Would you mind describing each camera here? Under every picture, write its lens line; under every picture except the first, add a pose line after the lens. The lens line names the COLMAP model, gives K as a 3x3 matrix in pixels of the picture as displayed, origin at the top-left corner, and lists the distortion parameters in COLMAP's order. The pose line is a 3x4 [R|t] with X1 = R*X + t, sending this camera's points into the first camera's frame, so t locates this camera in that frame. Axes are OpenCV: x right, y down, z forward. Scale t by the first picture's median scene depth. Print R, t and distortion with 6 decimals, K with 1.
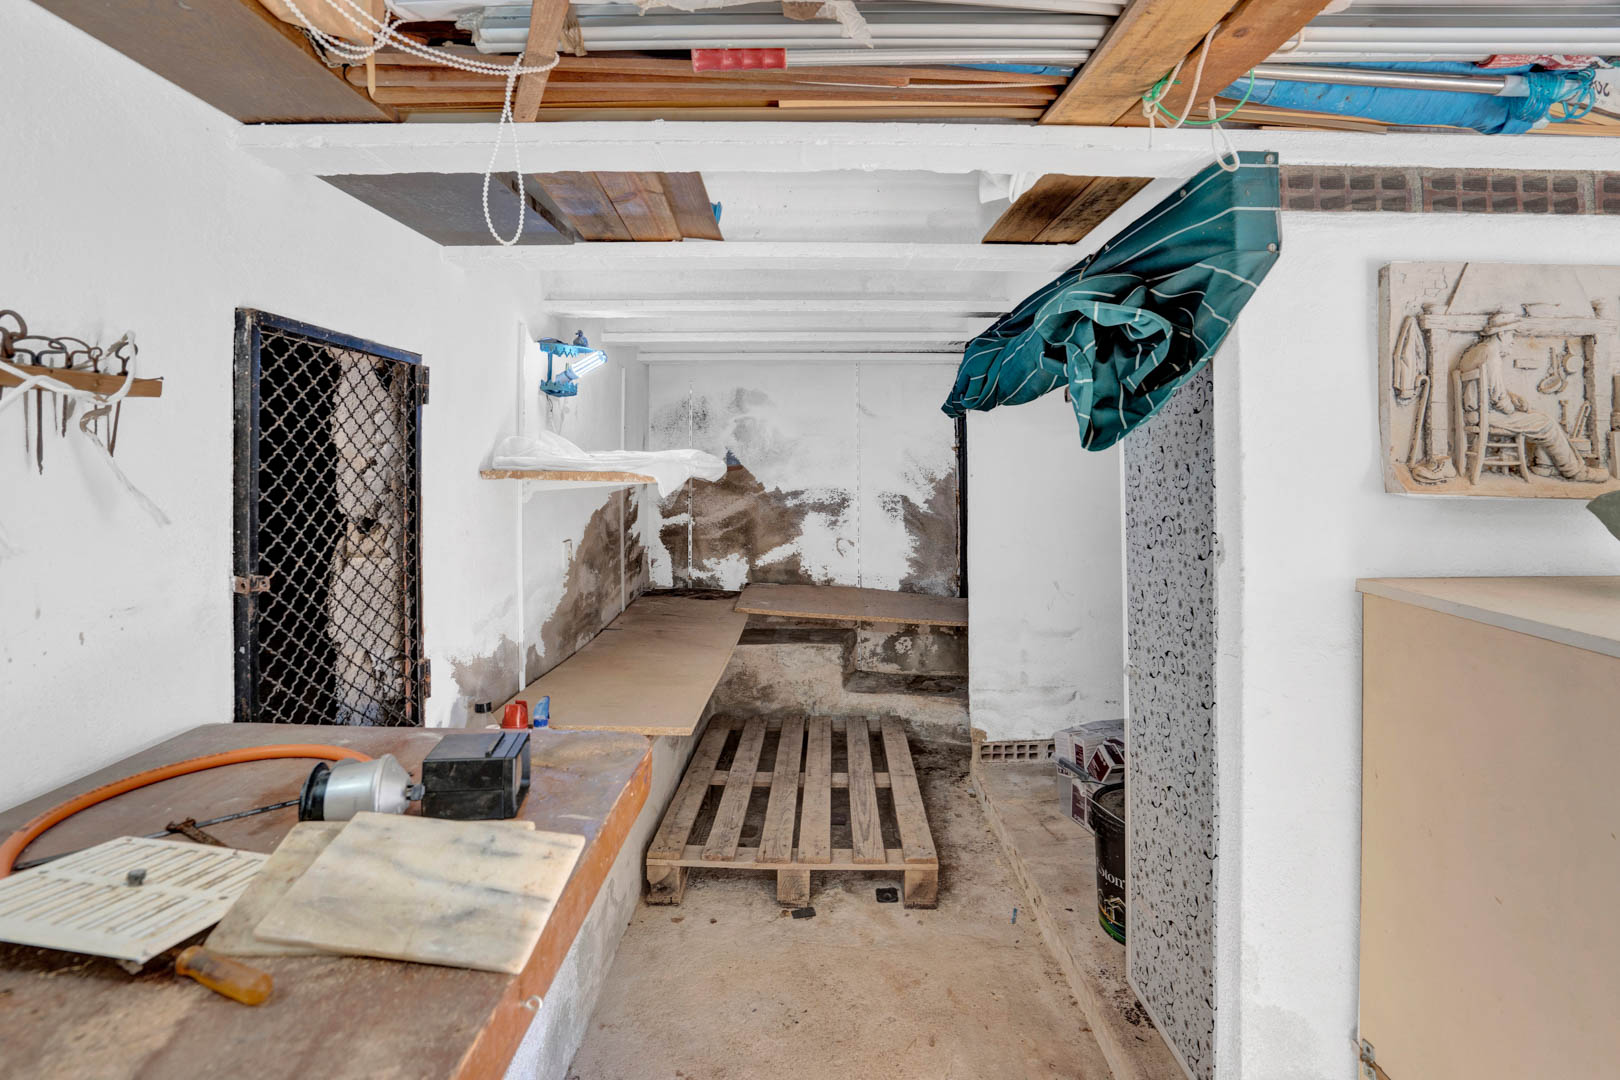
lens RADIAL K [[775.4, 0, 817.9], [0, 775.4, 458.0], [0, 0, 1]] dist [-0.026418, 0.000531]
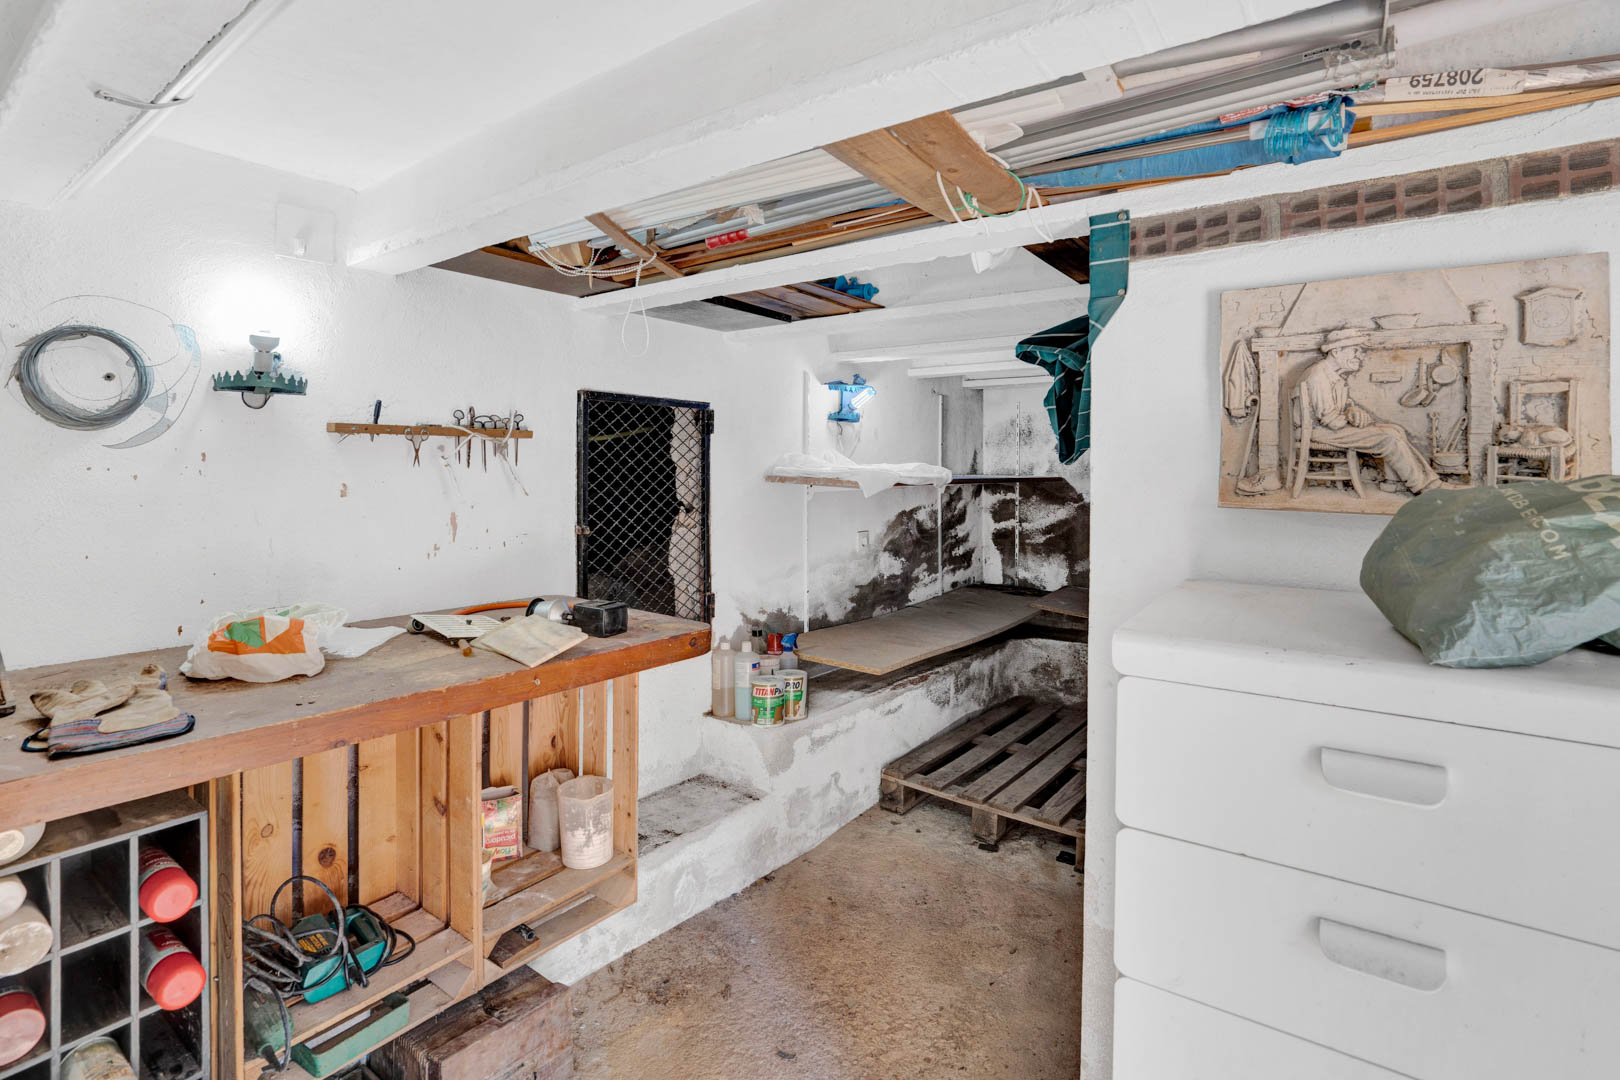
lens RADIAL K [[758.4, 0, 811.8], [0, 758.4, 470.8], [0, 0, 1]] dist [-0.071946, 0.029411]
pose [[0.799012, 0.008993, -0.601248, 0.600804], [-0.009036, 0.999955, 0.002948, 0.000490], [0.601247, 0.003077, 0.799057, -0.133276]]
